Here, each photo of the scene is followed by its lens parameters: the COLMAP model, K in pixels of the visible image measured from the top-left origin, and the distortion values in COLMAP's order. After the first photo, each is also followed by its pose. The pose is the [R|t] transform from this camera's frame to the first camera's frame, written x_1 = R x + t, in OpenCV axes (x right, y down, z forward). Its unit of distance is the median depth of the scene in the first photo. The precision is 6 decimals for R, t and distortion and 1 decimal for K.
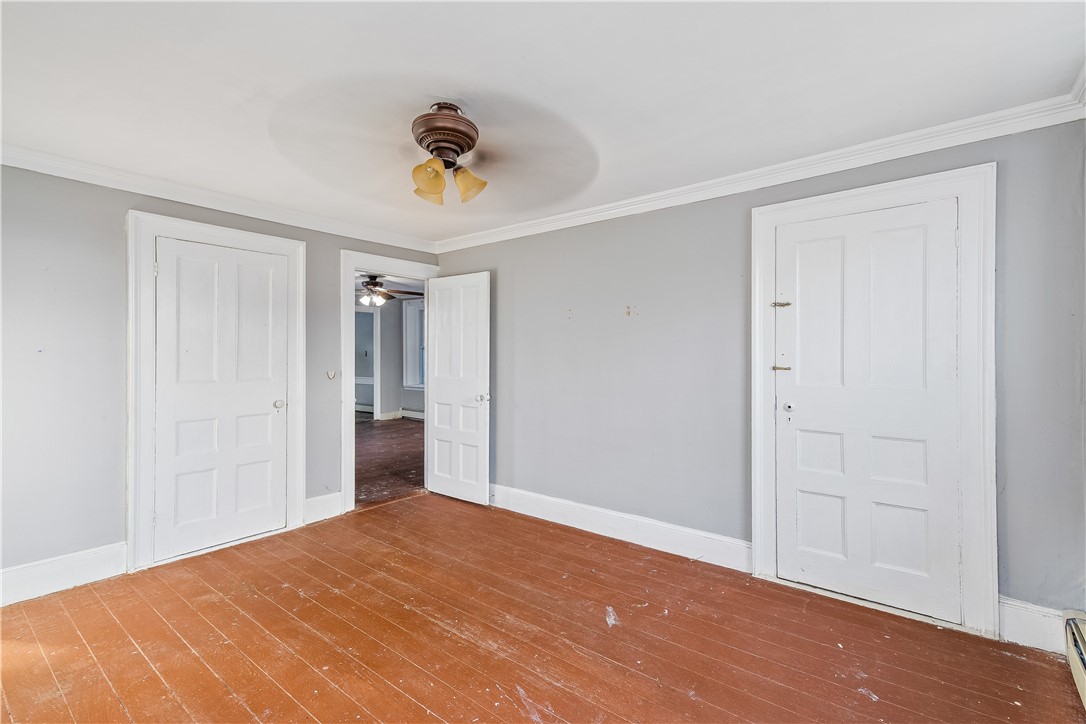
lens RADIAL K [[496.3, 0, 543.8], [0, 496.3, 357.1], [0, 0, 1]] dist [0.018484, -0.000008]
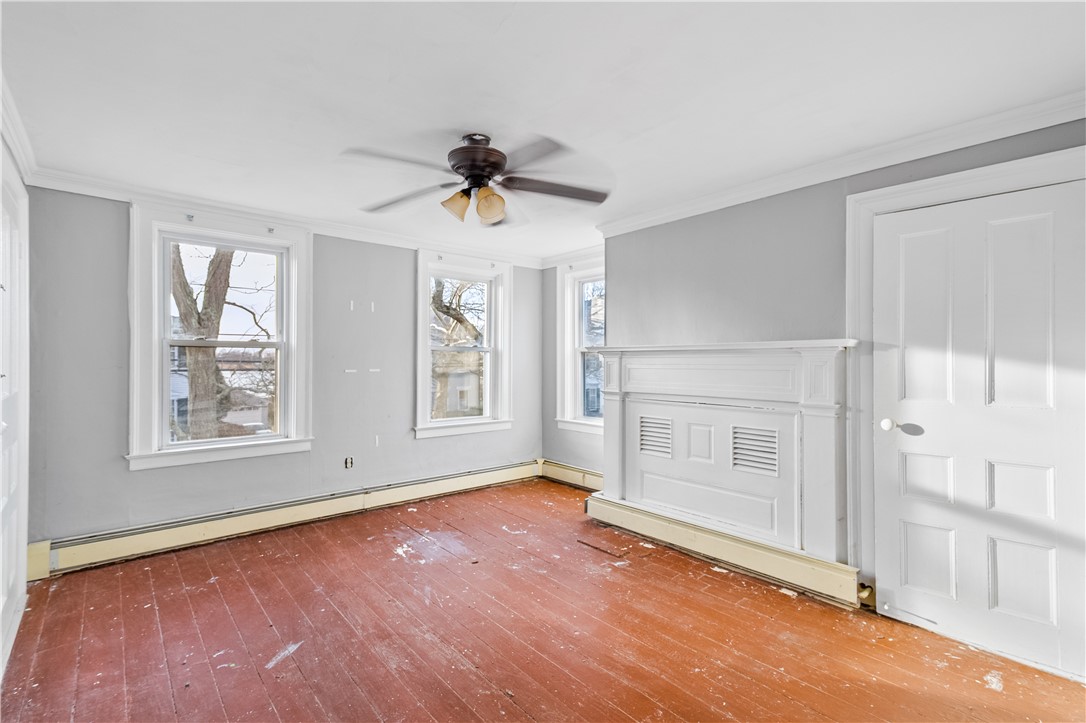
lens RADIAL K [[496.3, 0, 543.7], [0, 496.3, 355.1], [0, 0, 1]] dist [0.018484, -0.000008]
pose [[-0.982465, -0.001977, 0.186438, -0.554643], [-0.002660, 0.999991, -0.003417, -0.006779], [-0.186429, -0.003853, -0.982461, 2.067438]]
